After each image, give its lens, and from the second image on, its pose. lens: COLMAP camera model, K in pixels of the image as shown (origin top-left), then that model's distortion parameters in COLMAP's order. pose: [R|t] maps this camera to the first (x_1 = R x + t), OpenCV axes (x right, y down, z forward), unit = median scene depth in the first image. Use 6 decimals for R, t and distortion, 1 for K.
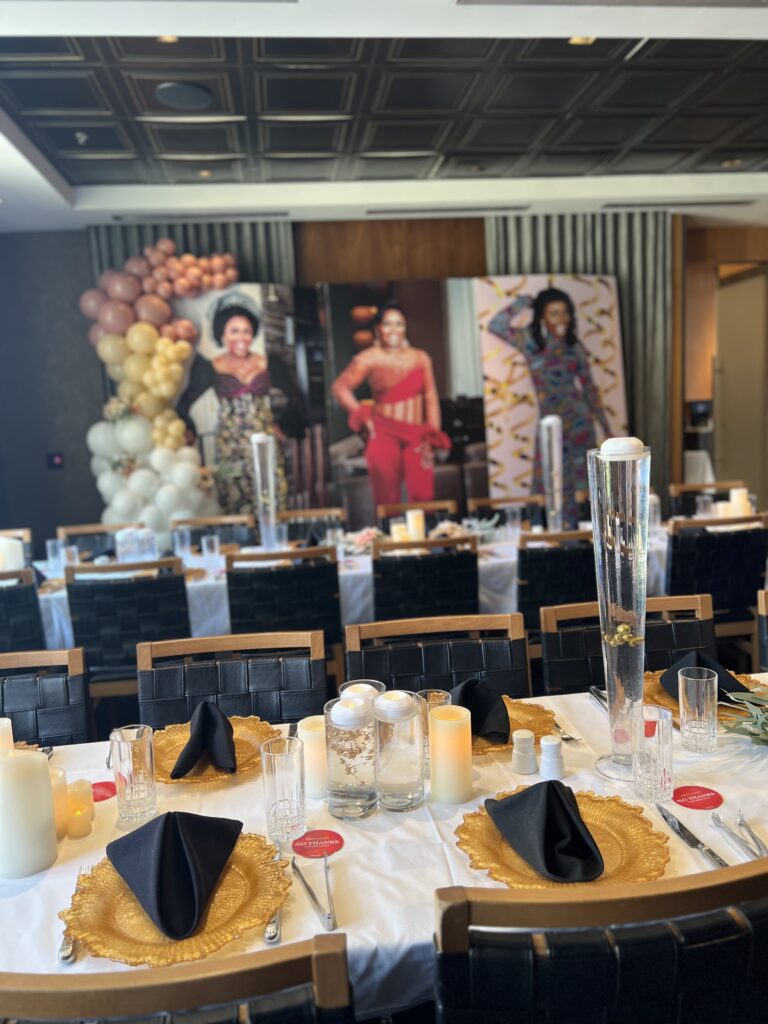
lens RADIAL K [[772.5, 0, 383.3], [0, 772.5, 510.5], [0, 0, 1]] dist [0.000126, -0.010111]
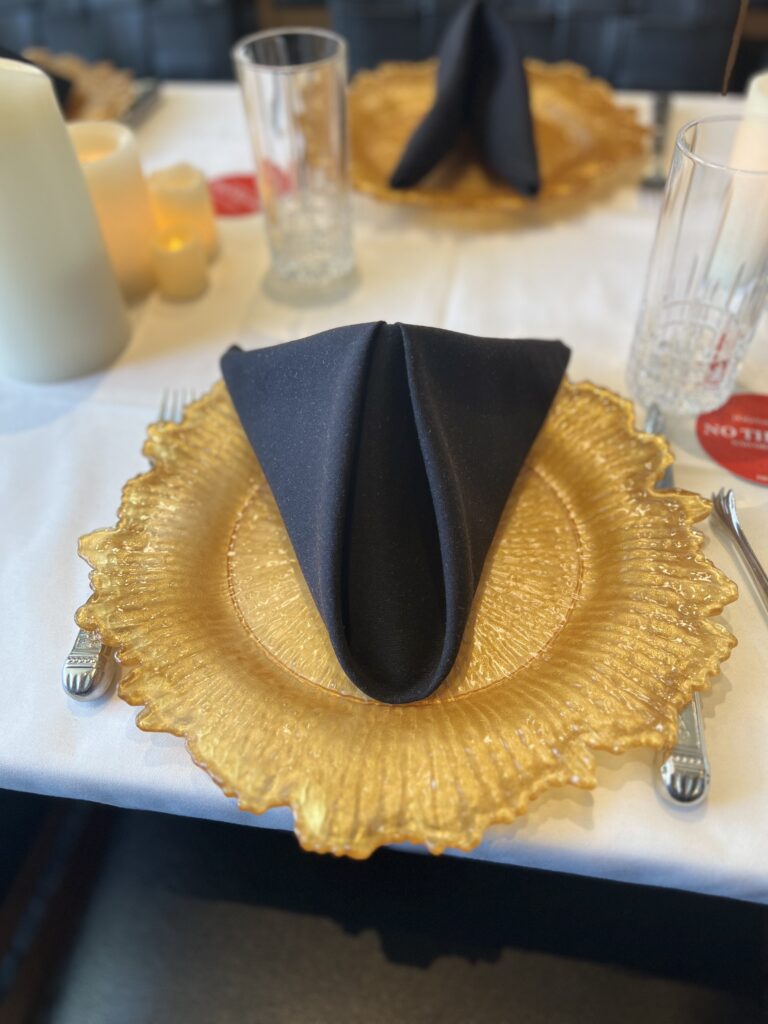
lens RADIAL K [[772.5, 0, 387.6], [0, 772.5, 511.3], [0, 0, 1]] dist [0.000126, -0.010111]
pose [[0.960125, 0.220337, -0.172080, -0.189896], [-0.048420, 0.737269, 0.673862, 0.222948], [0.275346, -0.638660, 0.718539, 0.677388]]
